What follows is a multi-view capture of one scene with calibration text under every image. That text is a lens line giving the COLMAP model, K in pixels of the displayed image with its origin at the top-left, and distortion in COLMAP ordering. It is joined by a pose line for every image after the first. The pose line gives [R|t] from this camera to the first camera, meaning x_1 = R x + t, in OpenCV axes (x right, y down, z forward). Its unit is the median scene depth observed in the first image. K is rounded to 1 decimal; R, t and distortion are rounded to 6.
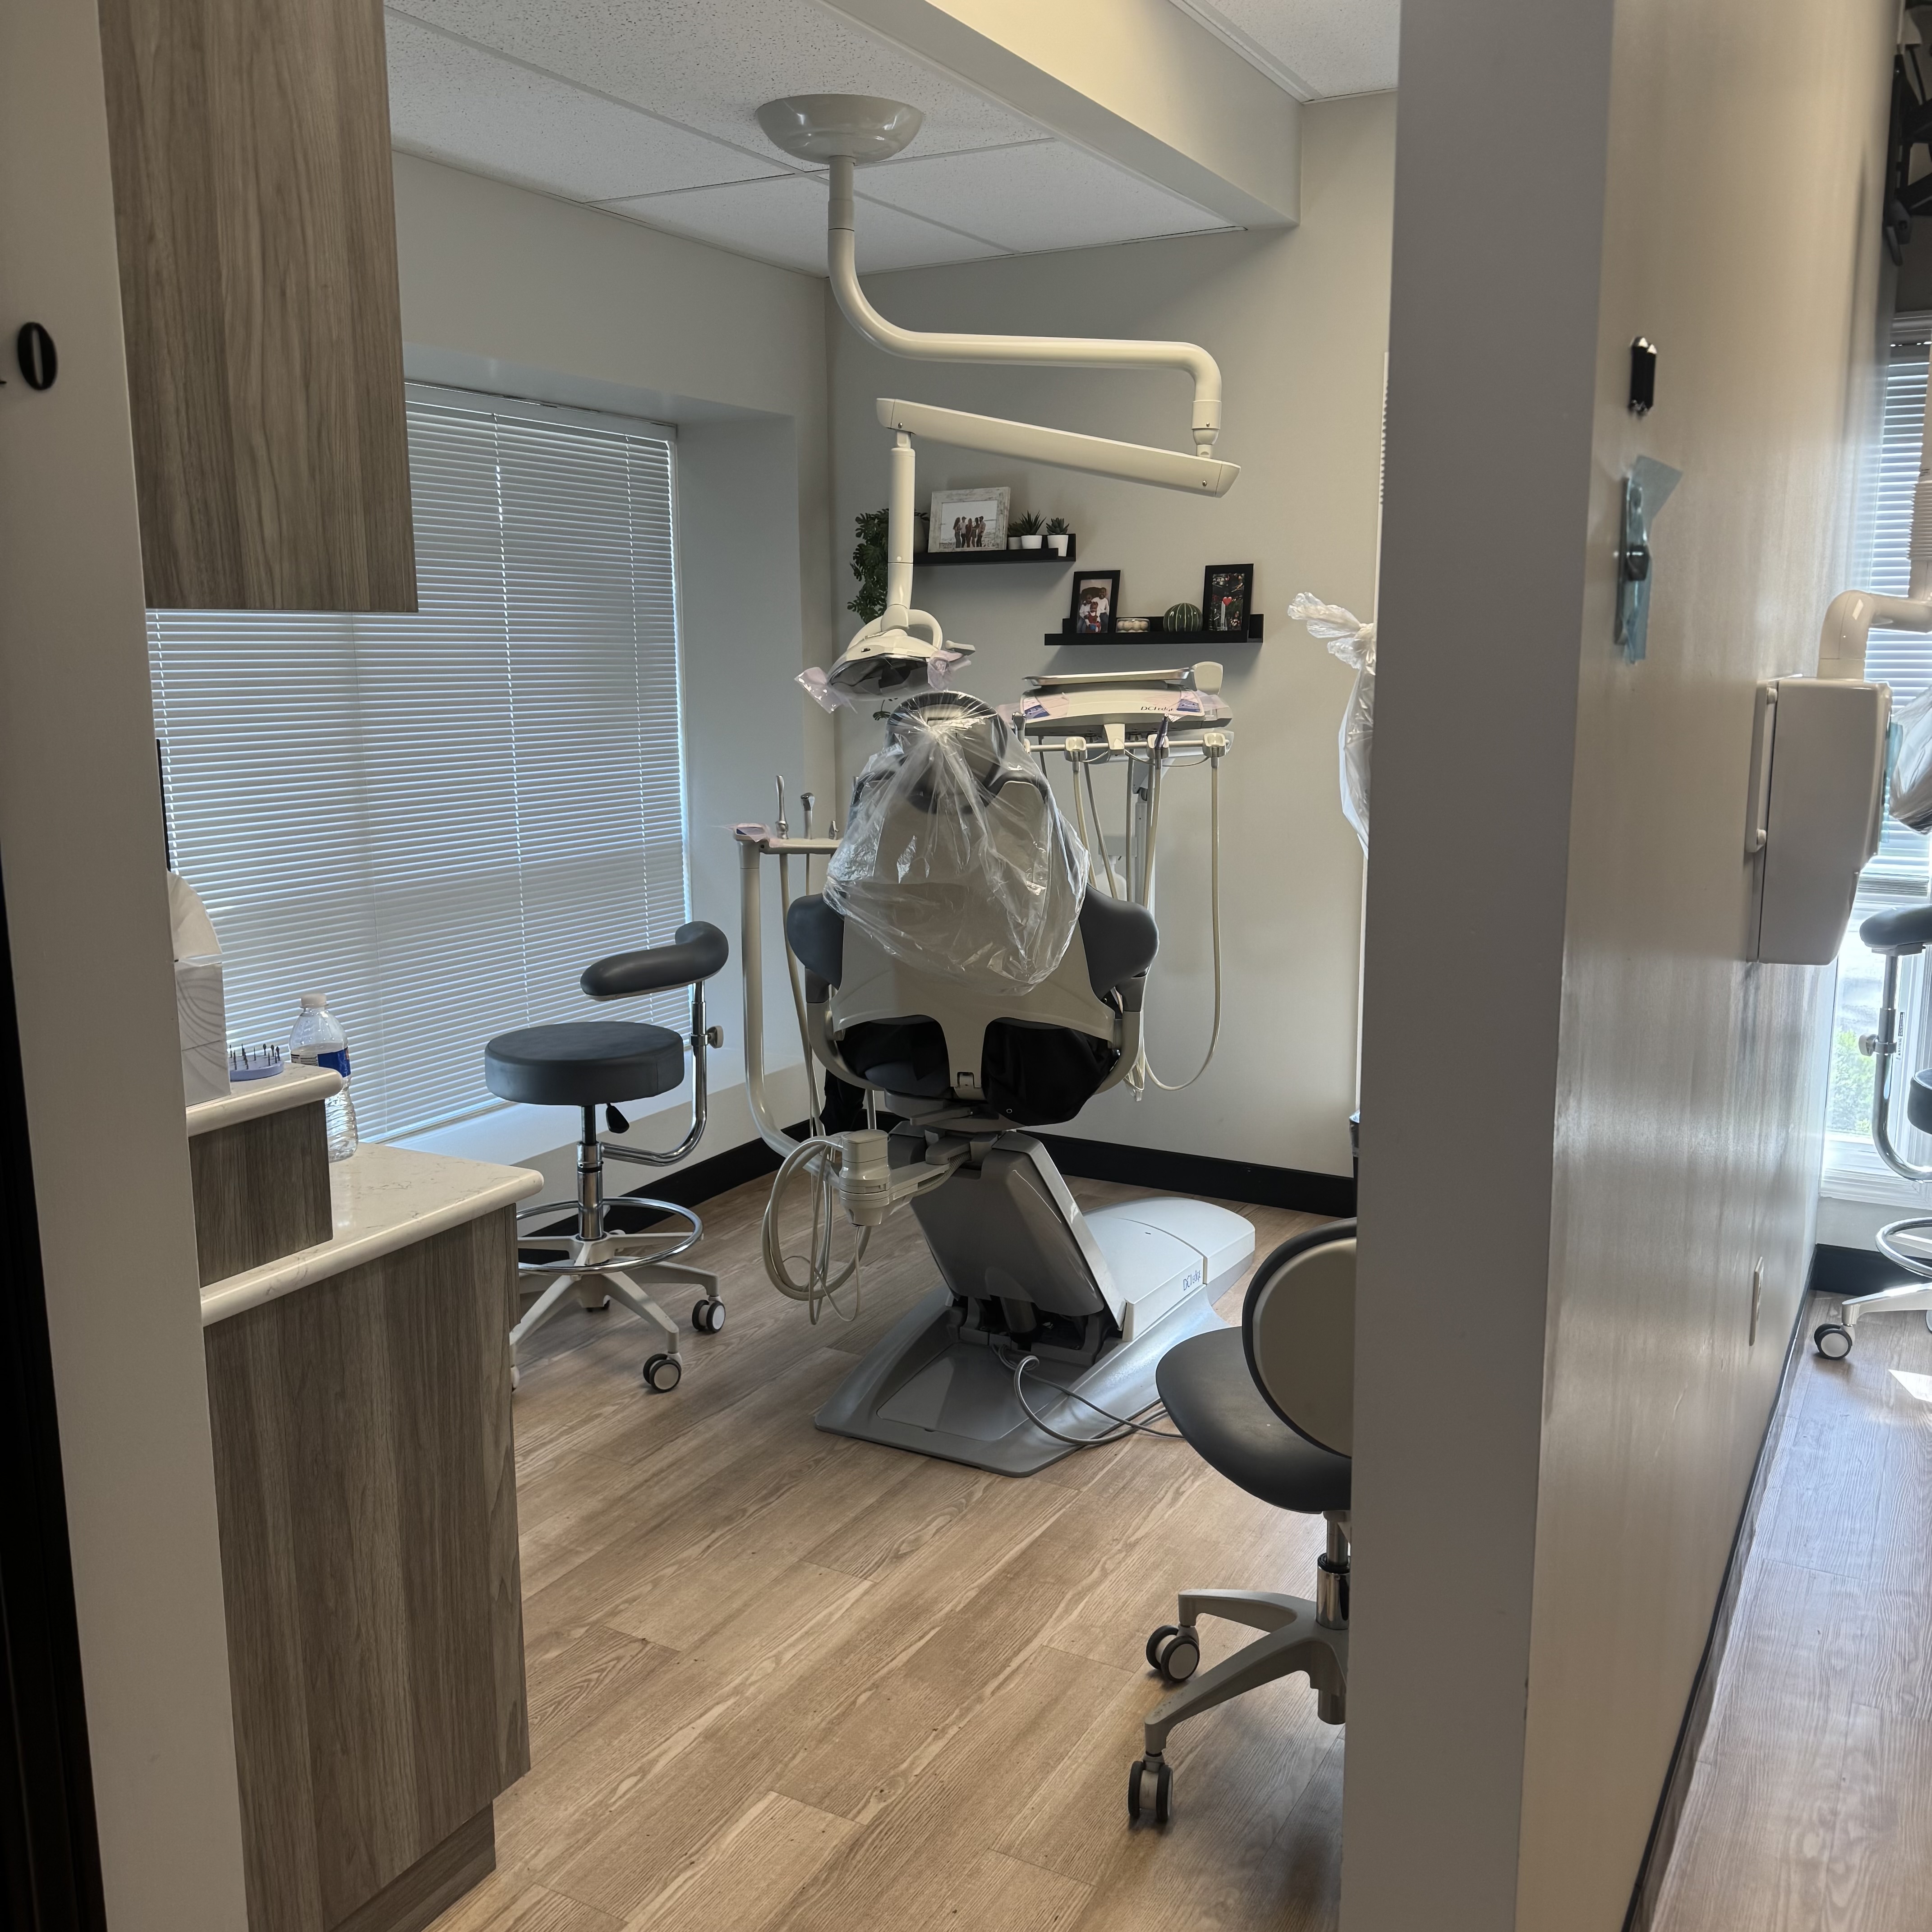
lens RADIAL K [[1832.5, 0, 966.0], [0, 1832.5, 966.0], [0, 0, 1]] dist [0.079319, -0.159623]
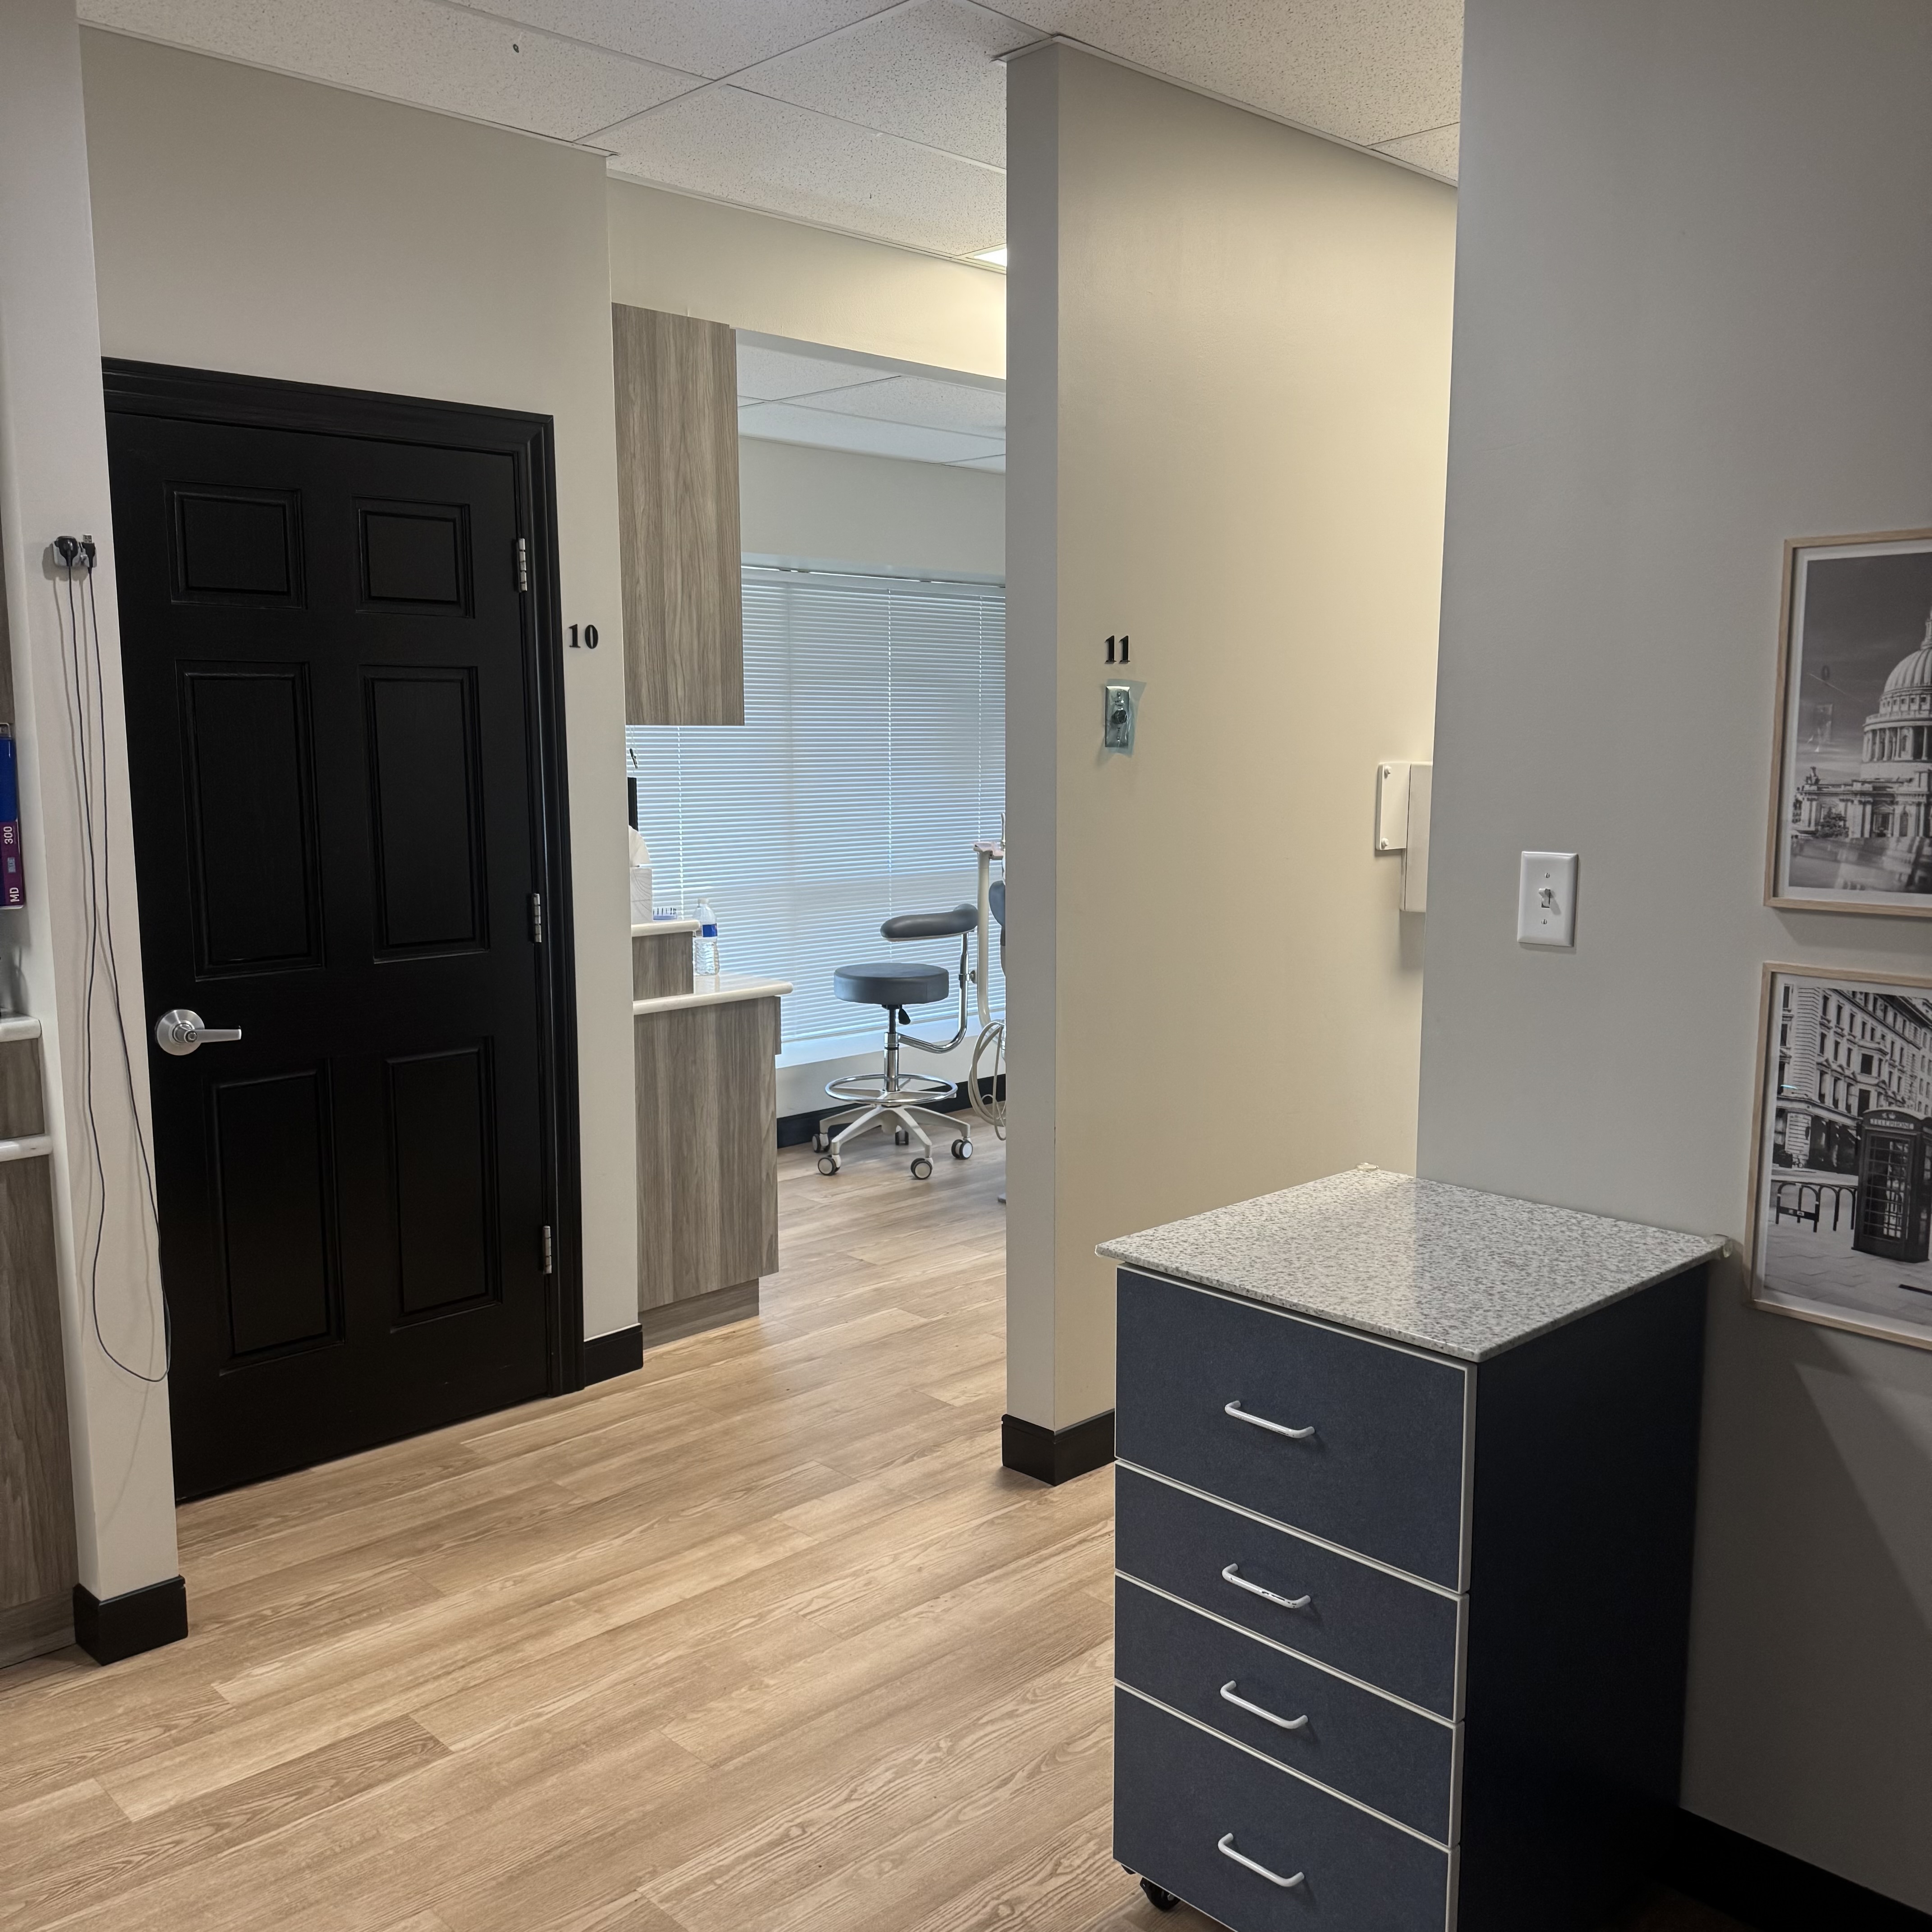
lens RADIAL K [[1832.5, 0, 966.0], [0, 1832.5, 966.0], [0, 0, 1]] dist [0.079319, -0.159623]
pose [[0.958536, 0.041678, -0.281906, 0.620248], [-0.053393, 0.997995, -0.034000, 0.169675], [0.279924, 0.047642, 0.958839, -1.093549]]
